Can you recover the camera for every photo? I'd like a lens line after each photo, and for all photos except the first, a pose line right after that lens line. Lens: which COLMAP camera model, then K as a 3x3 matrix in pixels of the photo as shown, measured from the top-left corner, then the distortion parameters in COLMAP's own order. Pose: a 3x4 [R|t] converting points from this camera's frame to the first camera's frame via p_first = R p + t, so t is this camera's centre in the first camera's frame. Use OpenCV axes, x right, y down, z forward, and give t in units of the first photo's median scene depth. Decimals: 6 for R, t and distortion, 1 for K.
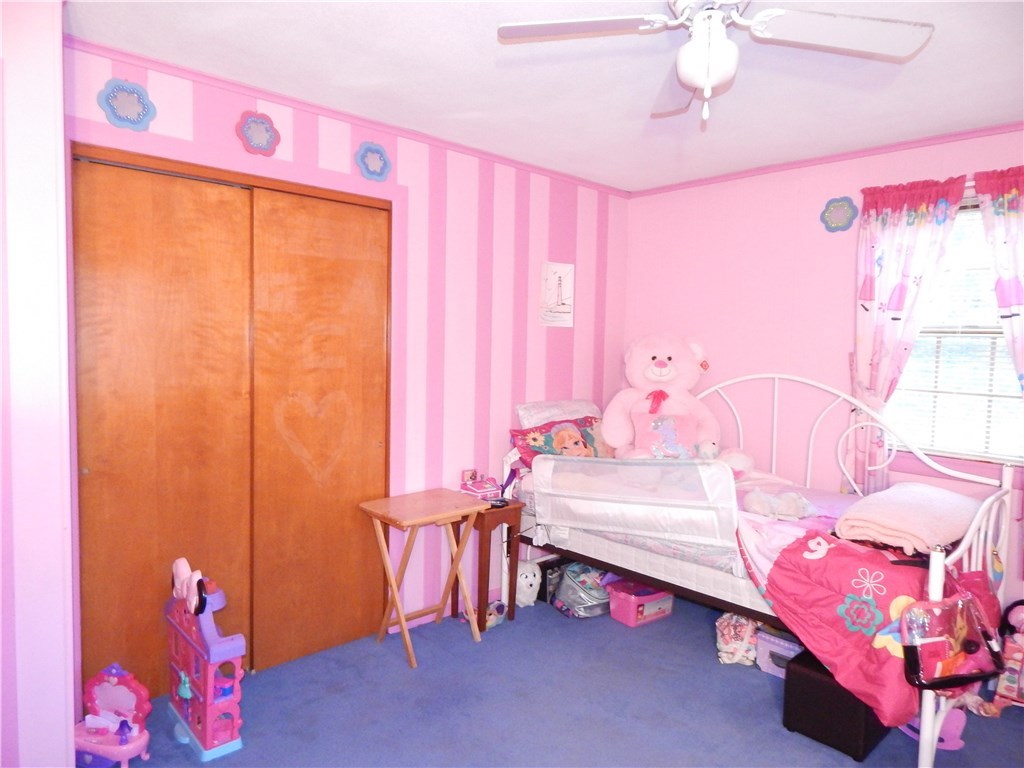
lens RADIAL K [[682.0, 0, 512.0], [0, 682.0, 384.0], [0, 0, 1]] dist [-0.003036, -0.001416]
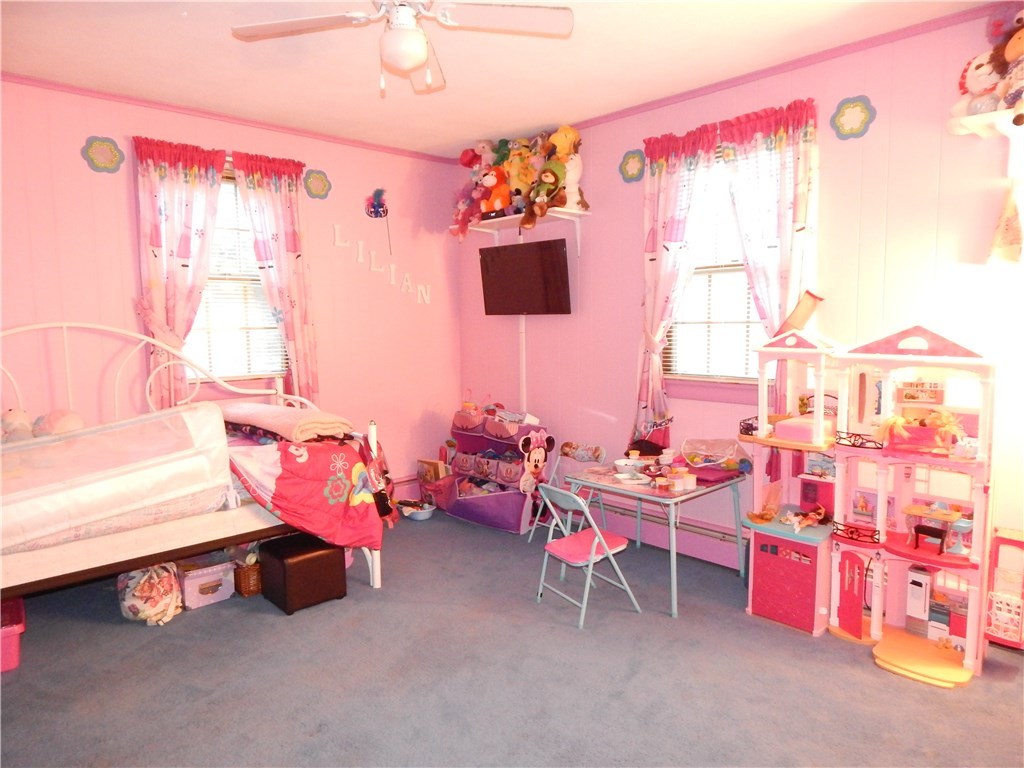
lens RADIAL K [[682.0, 0, 512.0], [0, 682.0, 384.0], [0, 0, 1]] dist [-0.003036, -0.001416]
pose [[-0.016488, -0.123623, 0.992192, -0.608965], [0.071541, 0.989638, 0.124494, -0.003968], [-0.997301, 0.073035, -0.007473, 0.507520]]
